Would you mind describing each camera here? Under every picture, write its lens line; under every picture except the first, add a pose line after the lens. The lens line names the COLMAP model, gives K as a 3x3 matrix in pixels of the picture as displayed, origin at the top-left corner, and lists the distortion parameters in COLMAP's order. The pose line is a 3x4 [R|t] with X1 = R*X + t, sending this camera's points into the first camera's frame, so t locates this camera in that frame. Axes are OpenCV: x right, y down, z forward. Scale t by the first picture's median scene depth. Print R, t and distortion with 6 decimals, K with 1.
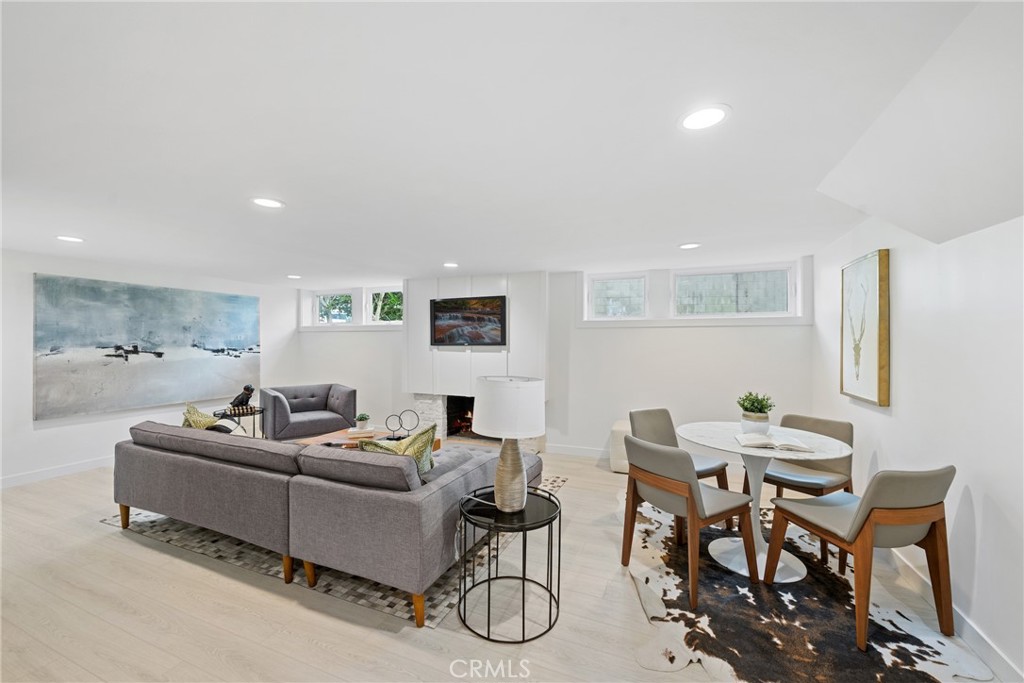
lens RADIAL K [[408.6, 0, 510.7], [0, 408.6, 338.8], [0, 0, 1]] dist [-0.000129, -0.000073]
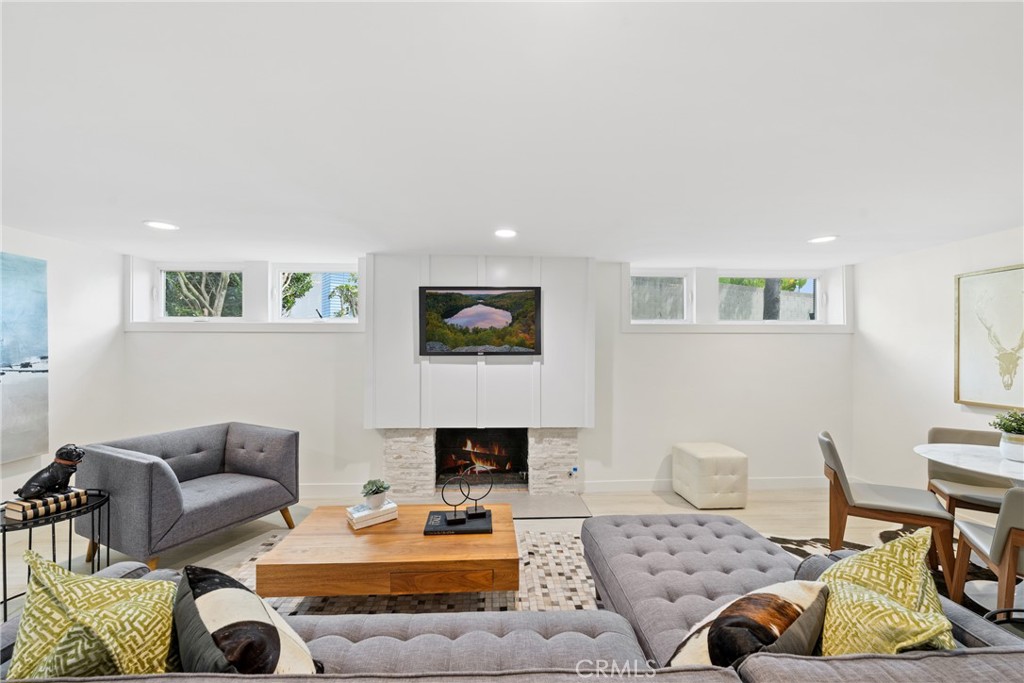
lens RADIAL K [[408.6, 0, 510.8], [0, 408.6, 345.4], [0, 0, 1]] dist [-0.000129, -0.000073]
pose [[0.903007, 0.003734, 0.429609, -0.375393], [-0.003282, 0.999993, -0.001792, 0.000800], [-0.429613, 0.000208, 0.903013, 0.359778]]
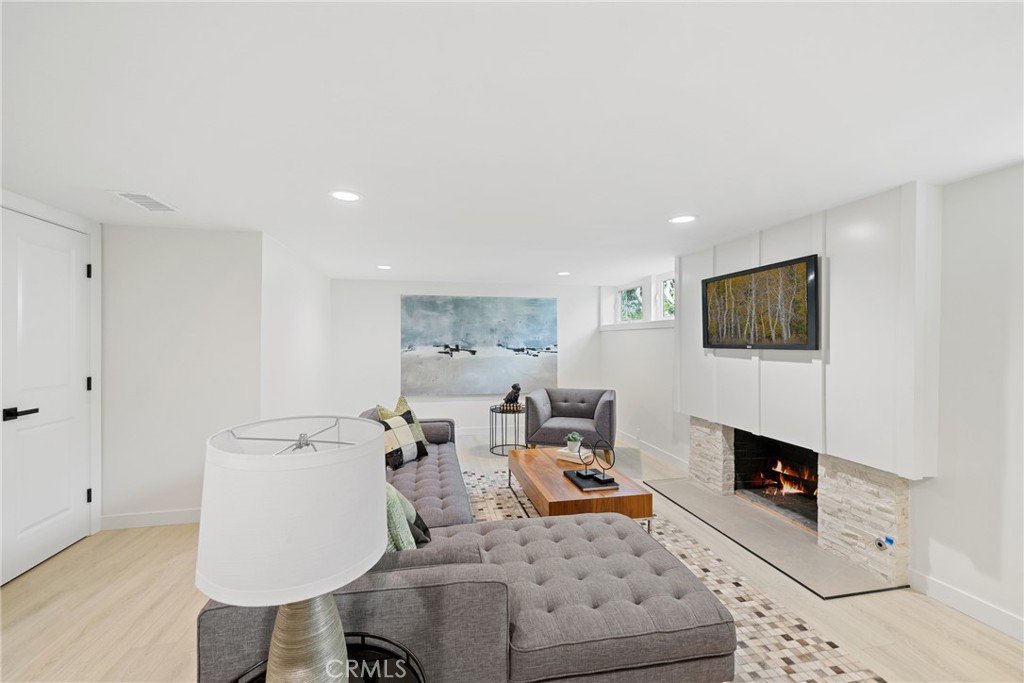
lens RADIAL K [[408.6, 0, 508.7], [0, 408.6, 343.8], [0, 0, 1]] dist [-0.000129, -0.000073]
pose [[0.562849, 0.005418, -0.826542, 0.195125], [0.005303, 0.999934, 0.010165, 0.001344], [0.826543, -0.010105, 0.562783, 0.383885]]
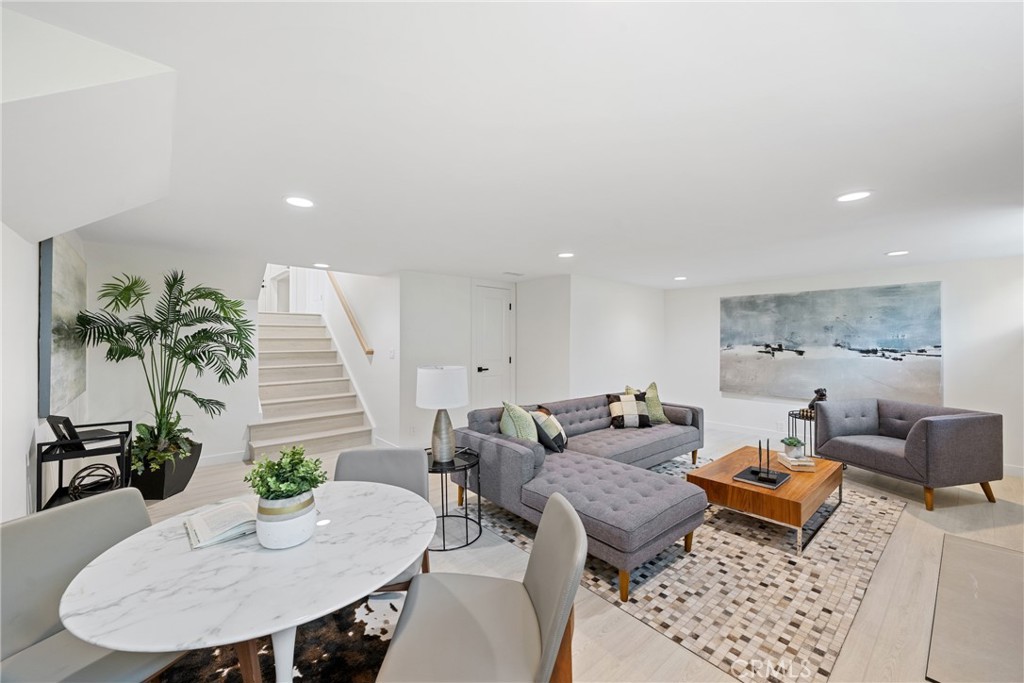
lens RADIAL K [[408.6, 0, 508.8], [0, 408.6, 338.1], [0, 0, 1]] dist [-0.000129, -0.000073]
pose [[-0.445184, -0.007942, -0.895404, 0.470286], [0.003295, 0.999939, -0.010508, 0.007512], [0.895433, -0.007628, -0.445131, 0.747387]]
